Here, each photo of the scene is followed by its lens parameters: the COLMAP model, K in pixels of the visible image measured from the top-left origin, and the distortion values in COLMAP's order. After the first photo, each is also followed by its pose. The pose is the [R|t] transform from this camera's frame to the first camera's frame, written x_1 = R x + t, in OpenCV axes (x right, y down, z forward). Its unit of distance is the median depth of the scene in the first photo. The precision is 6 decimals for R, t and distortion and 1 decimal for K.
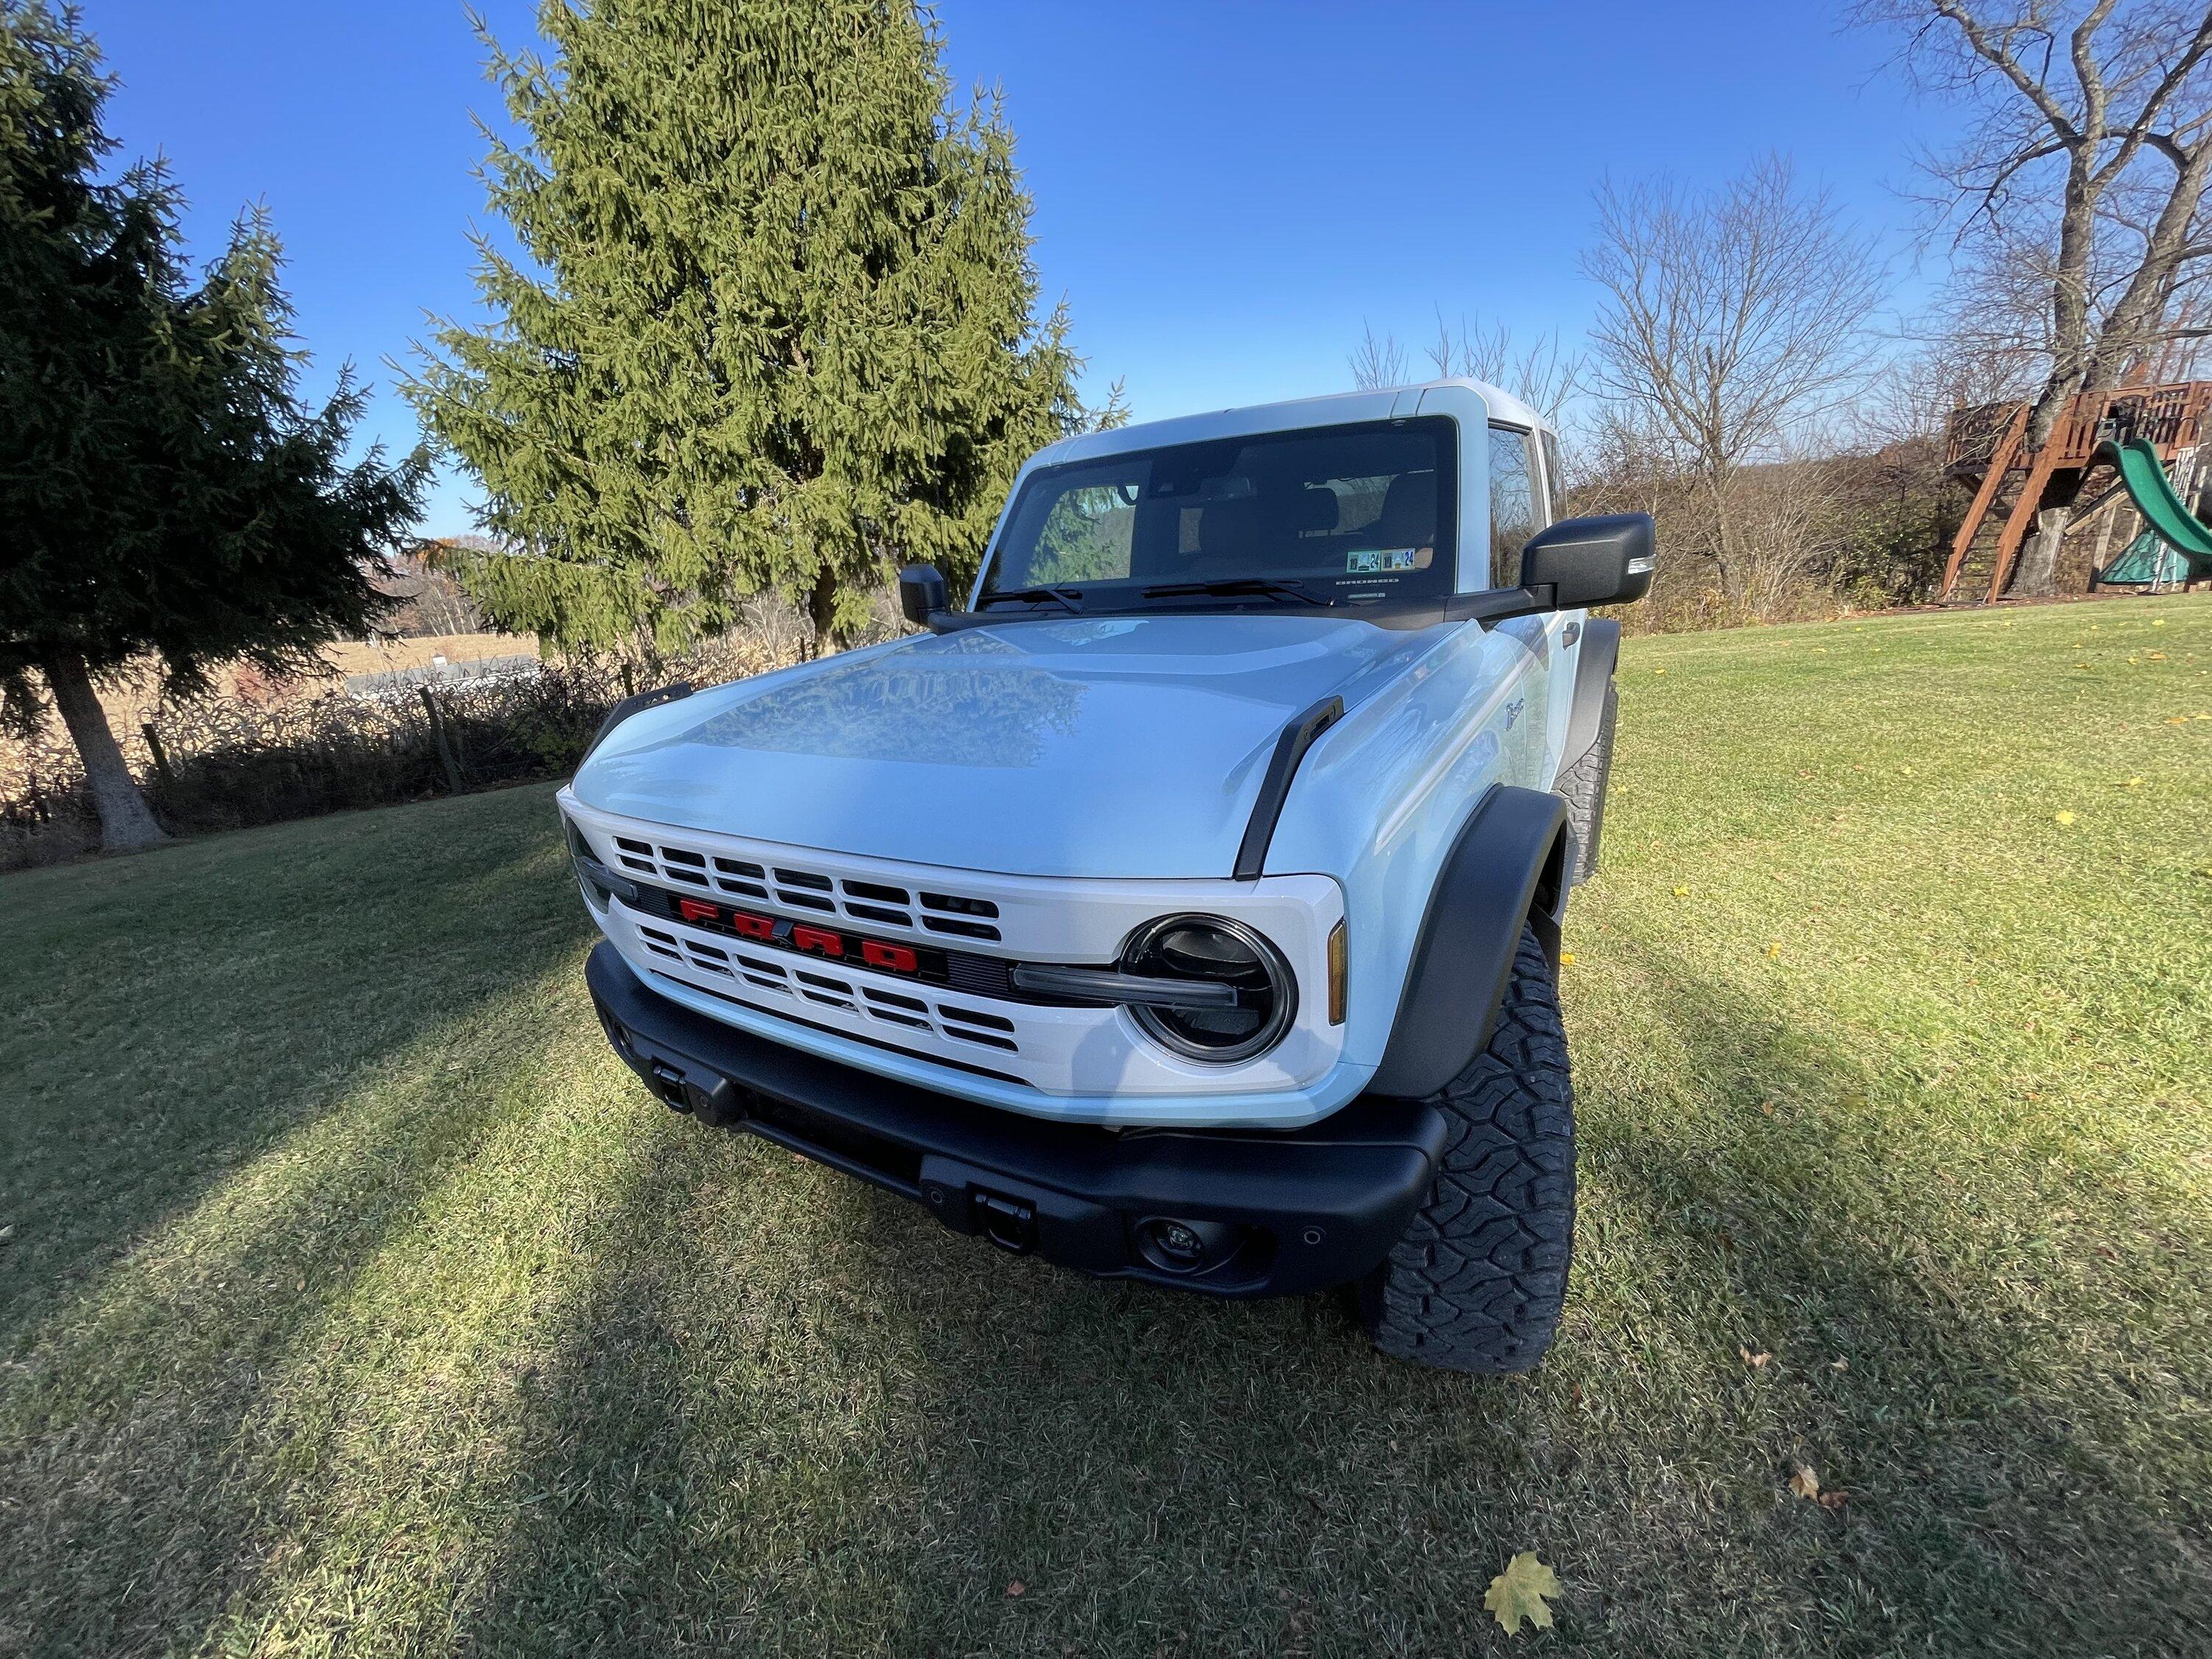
lens RADIAL K [[891.0, 0, 1106.1], [0, 891.0, 826.0], [0, 0, 1]] dist [-0.004187, 0.000217]
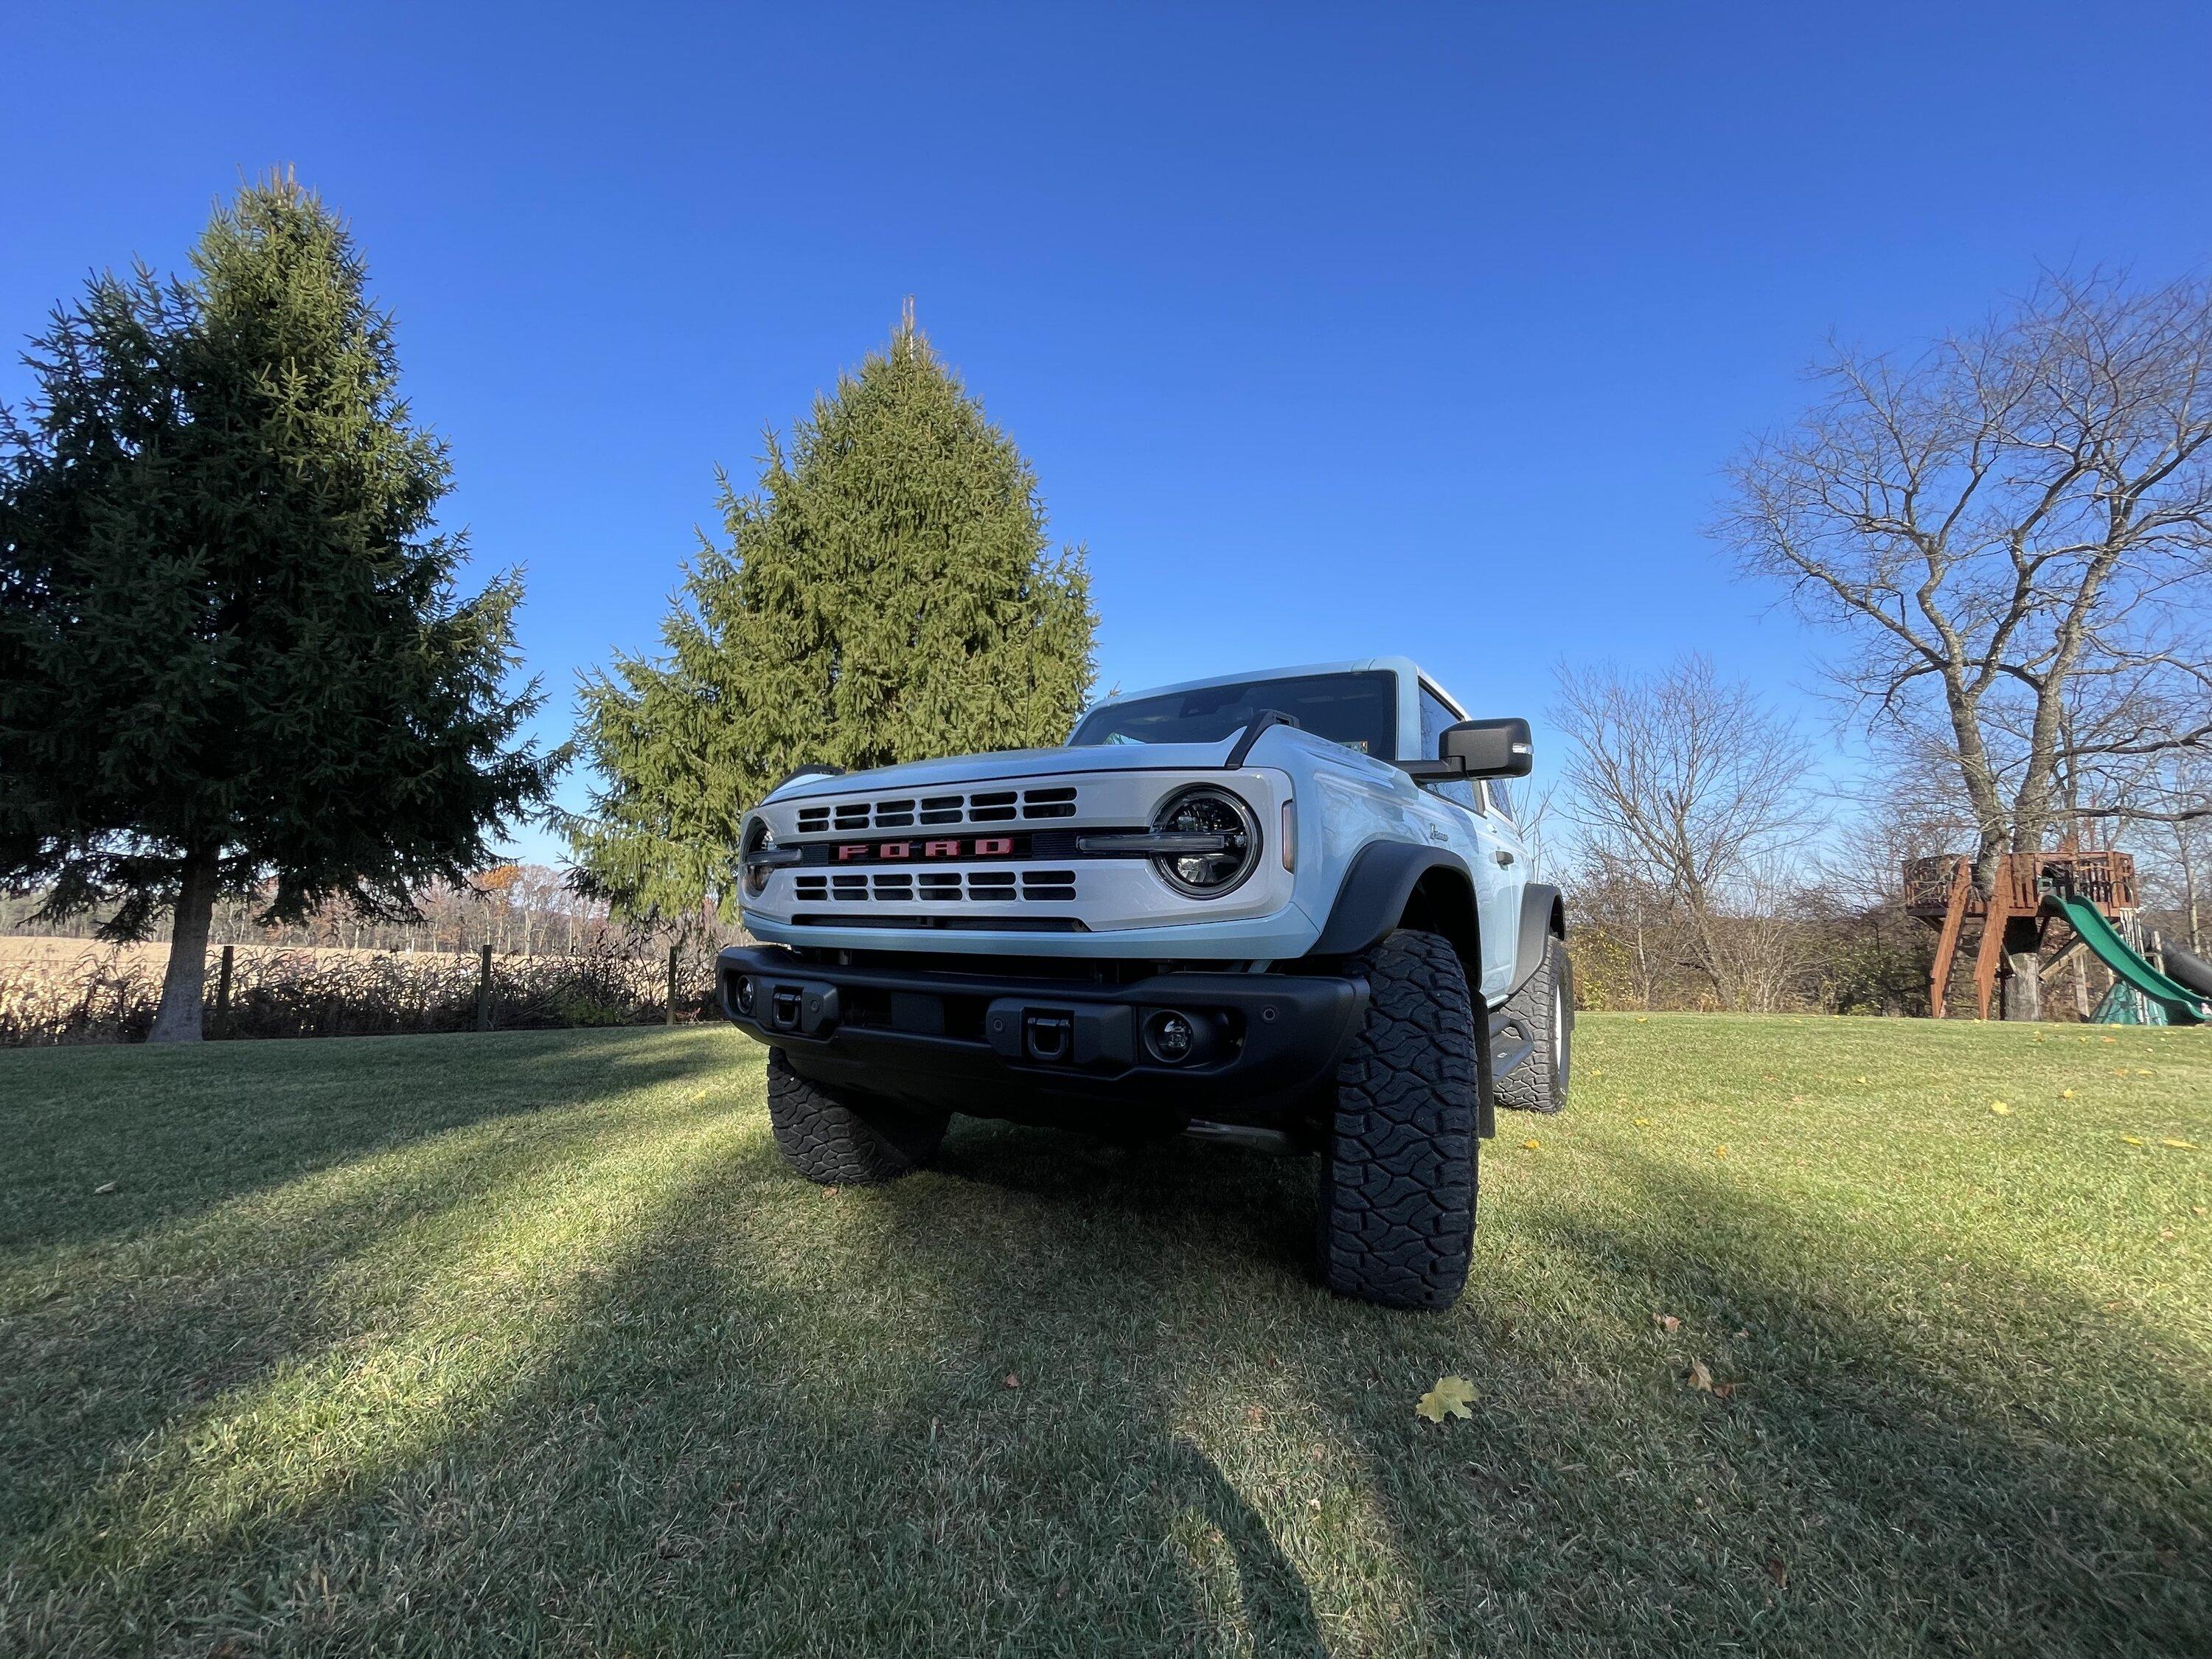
lens RADIAL K [[885.7, 0, 1102.1], [0, 885.7, 823.5], [0, 0, 1]] dist [-0.004848, -0.000085]
pose [[0.994809, 0.094091, -0.038756, -0.001198], [-0.101710, 0.907405, -0.407763, 0.093961], [-0.003199, 0.409588, 0.912265, -0.050008]]
